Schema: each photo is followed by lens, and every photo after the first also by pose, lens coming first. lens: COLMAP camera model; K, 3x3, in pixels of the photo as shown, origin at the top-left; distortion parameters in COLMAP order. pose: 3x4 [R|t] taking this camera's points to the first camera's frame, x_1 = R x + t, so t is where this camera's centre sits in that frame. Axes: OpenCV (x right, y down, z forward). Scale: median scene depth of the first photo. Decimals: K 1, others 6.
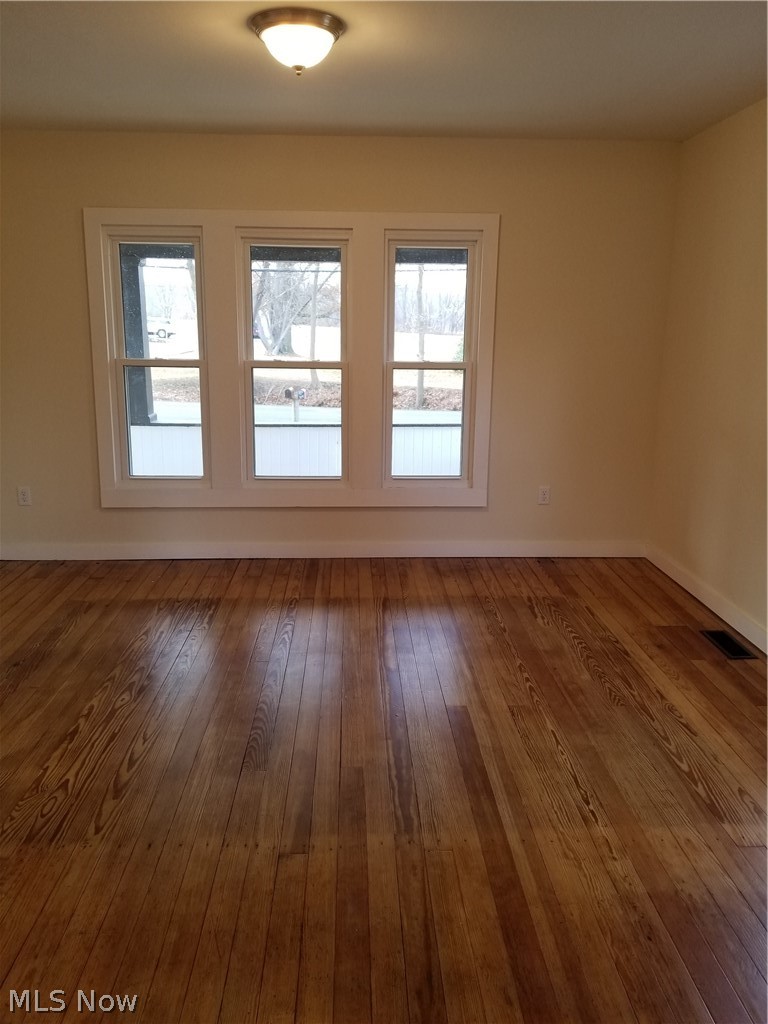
lens RADIAL K [[805.1, 0, 383.7], [0, 805.1, 498.6], [0, 0, 1]] dist [0.103005, -0.137342]
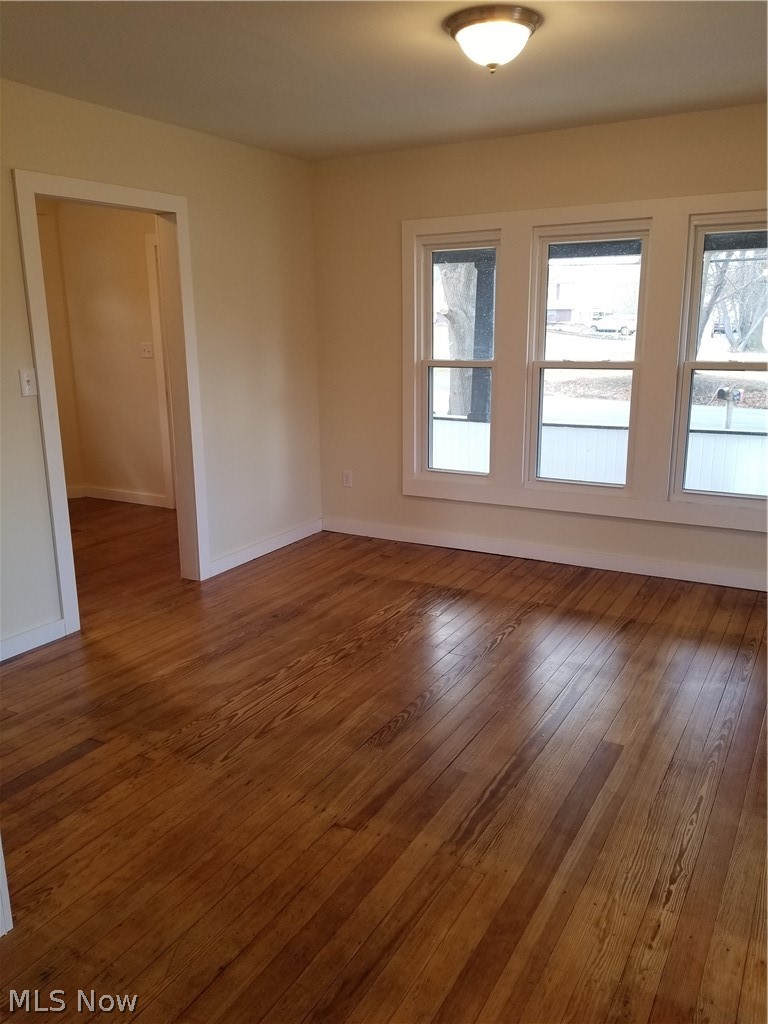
lens RADIAL K [[805.1, 0, 383.7], [0, 805.1, 498.6], [0, 0, 1]] dist [0.103005, -0.137342]
pose [[0.849036, 0.095340, -0.519662, 0.258948], [-0.093956, 0.995152, 0.029068, -0.016046], [0.519914, 0.024146, 0.853877, 0.061919]]
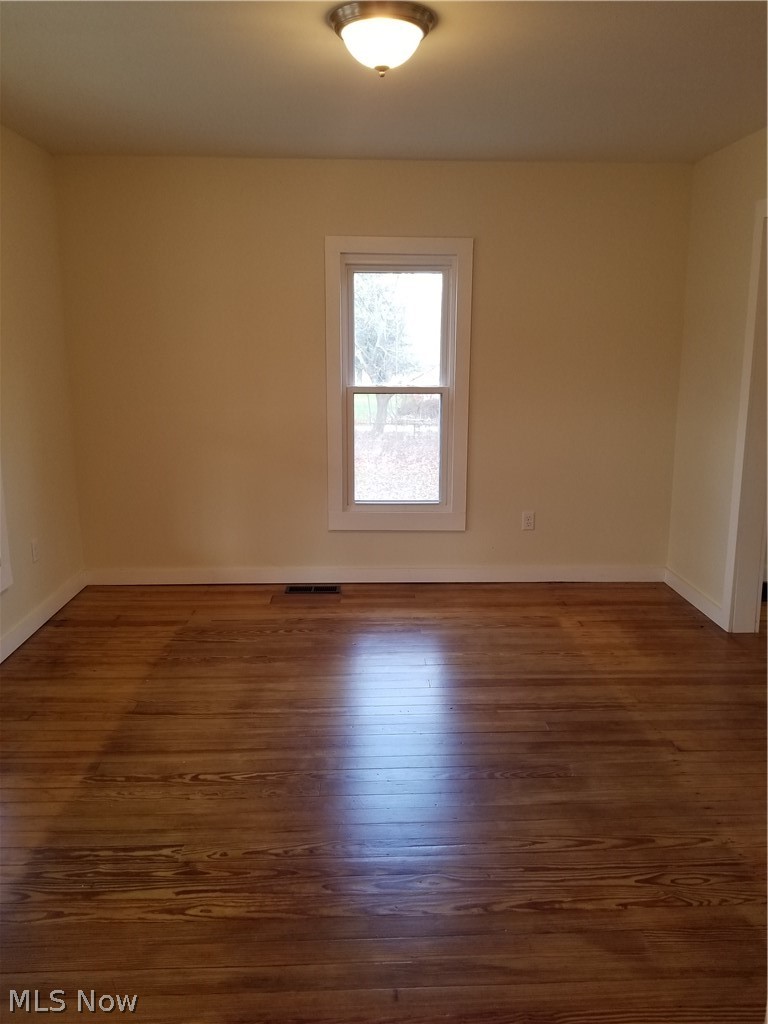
lens RADIAL K [[805.1, 0, 383.7], [0, 805.1, 498.6], [0, 0, 1]] dist [0.103005, -0.137342]
pose [[-0.000670, -0.208516, 0.978019, -0.791739], [0.206867, 0.956835, 0.204141, -0.197428], [-0.978369, 0.202457, 0.042494, 0.777184]]
